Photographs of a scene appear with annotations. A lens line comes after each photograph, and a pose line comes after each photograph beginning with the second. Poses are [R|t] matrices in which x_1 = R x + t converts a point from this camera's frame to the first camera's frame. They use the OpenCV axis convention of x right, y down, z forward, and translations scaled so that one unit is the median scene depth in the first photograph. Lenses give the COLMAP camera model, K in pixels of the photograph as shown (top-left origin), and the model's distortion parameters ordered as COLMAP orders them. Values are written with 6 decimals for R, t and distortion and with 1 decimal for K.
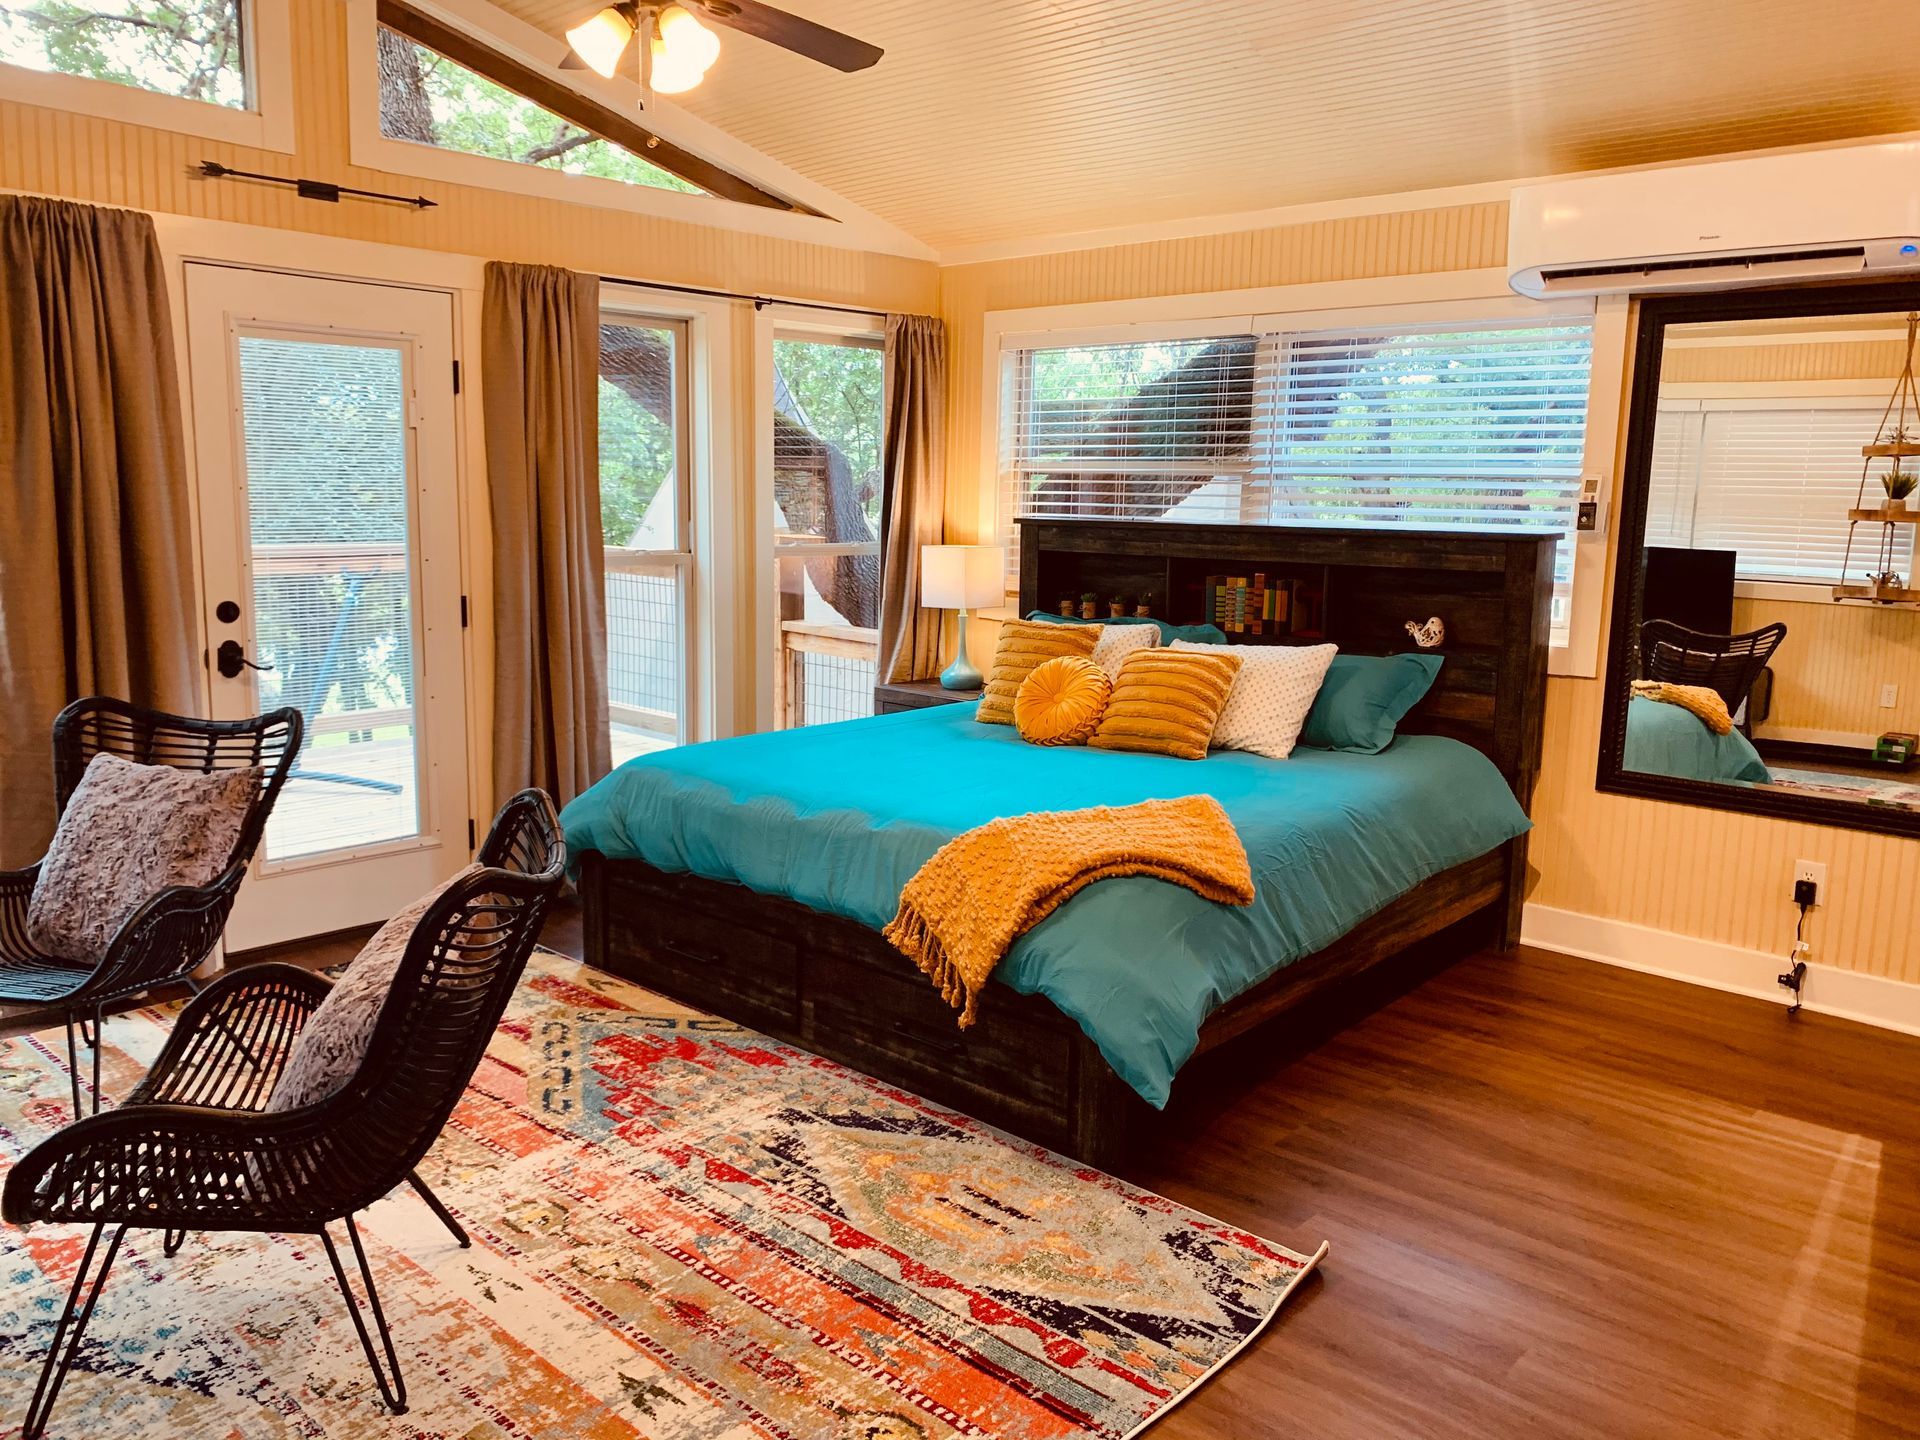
lens RADIAL K [[1456.2, 0, 961.7], [0, 1456.2, 719.5], [0, 0, 1]] dist [0.036692, 0.002903]
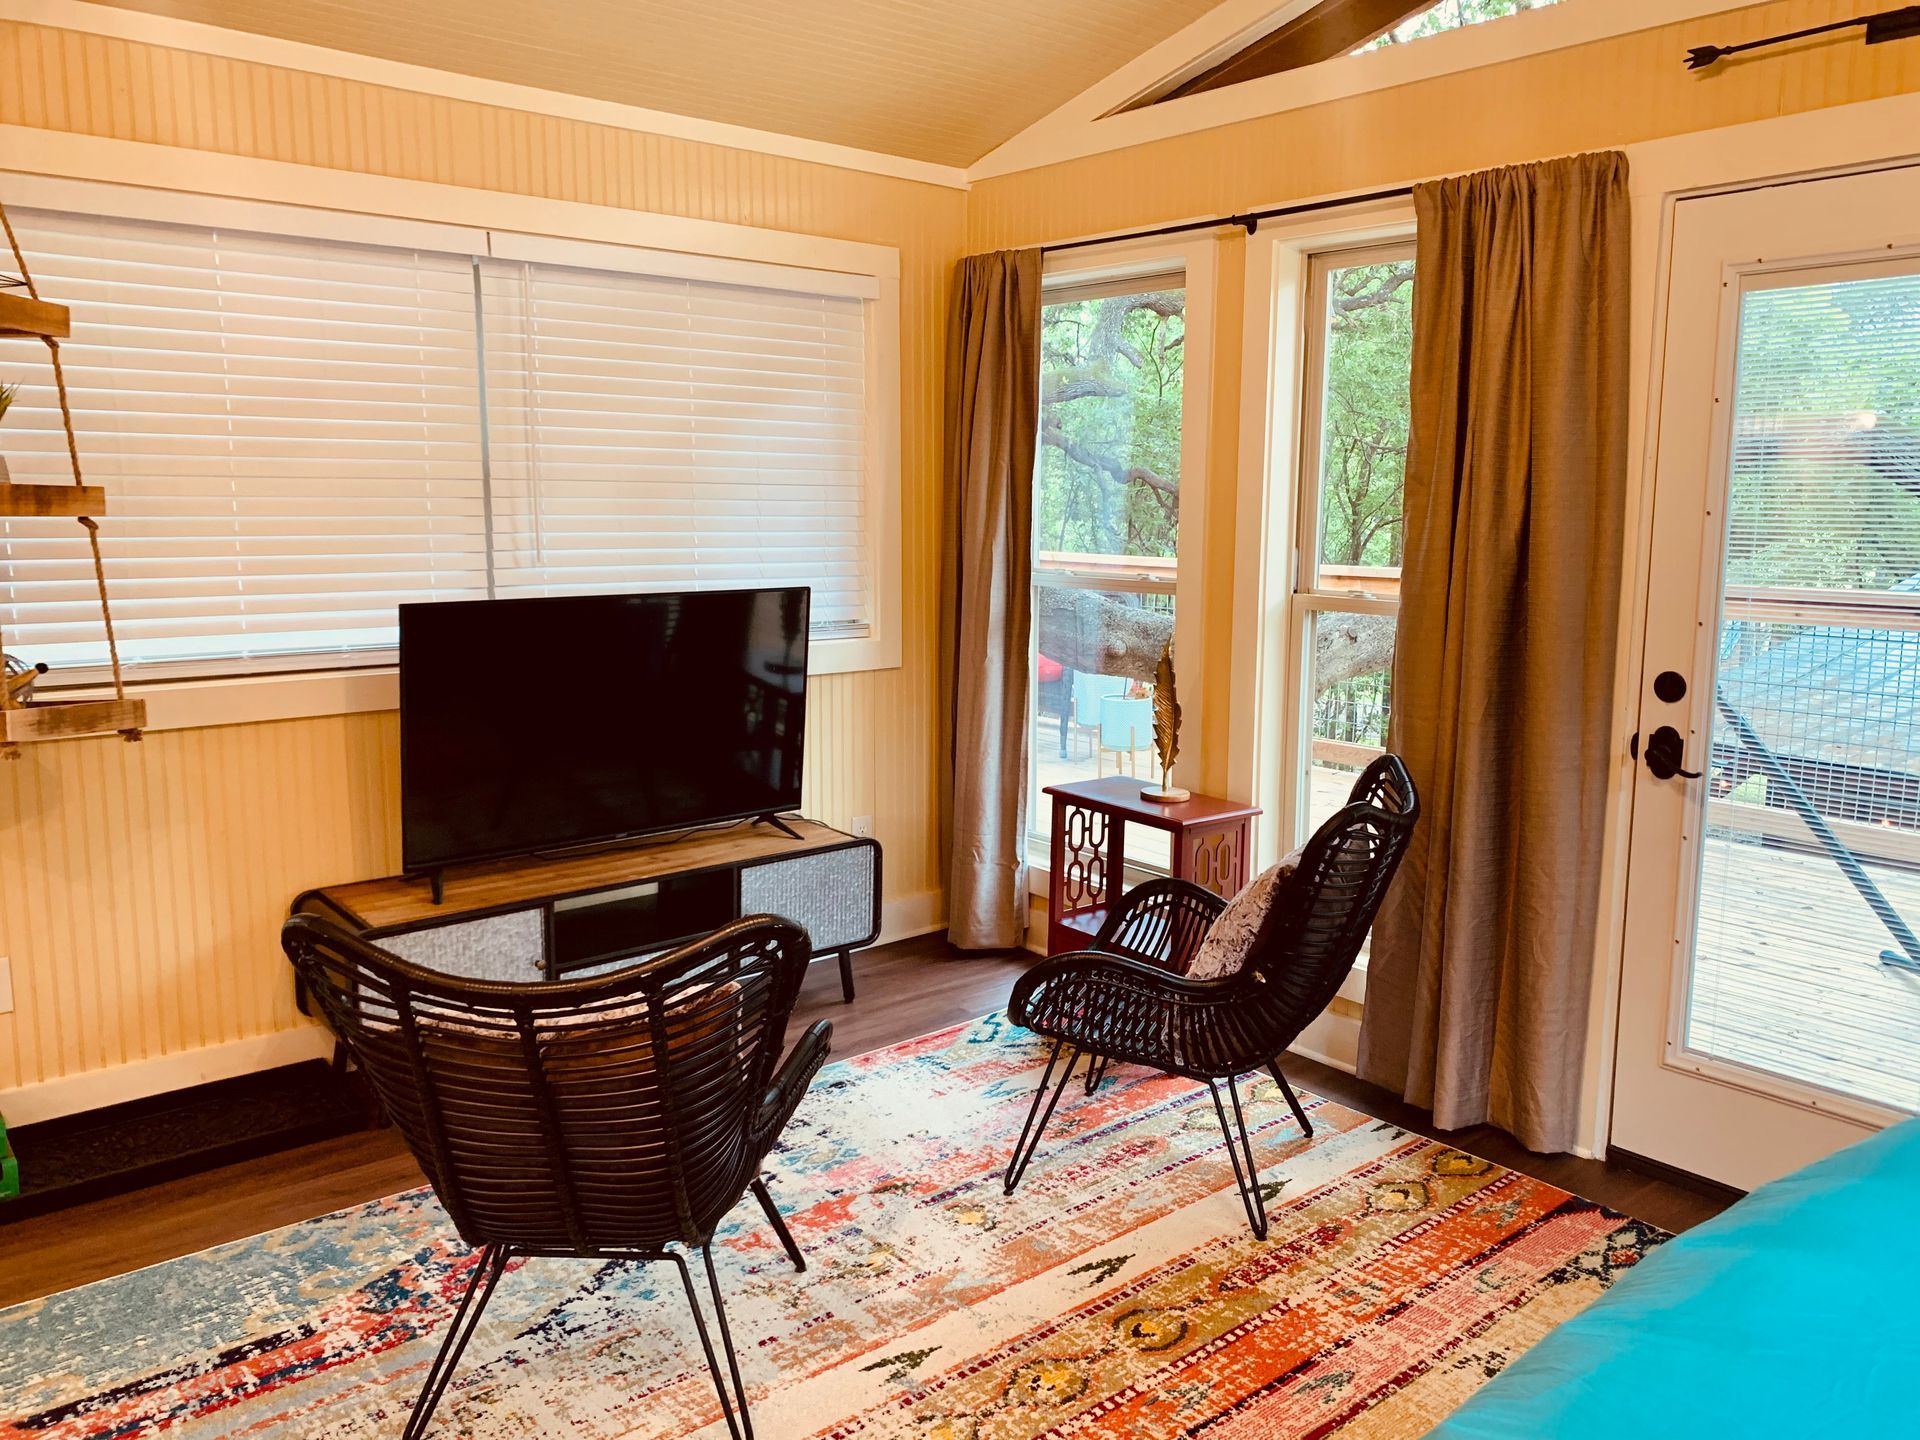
lens RADIAL K [[1456.2, 0, 957.5], [0, 1456.2, 715.6], [0, 0, 1]] dist [0.036692, 0.002903]
pose [[-0.127131, 0.120888, -0.984492, 0.261737], [-0.163416, 0.976429, 0.141000, -0.109496], [0.978332, 0.178807, -0.104380, 0.781069]]
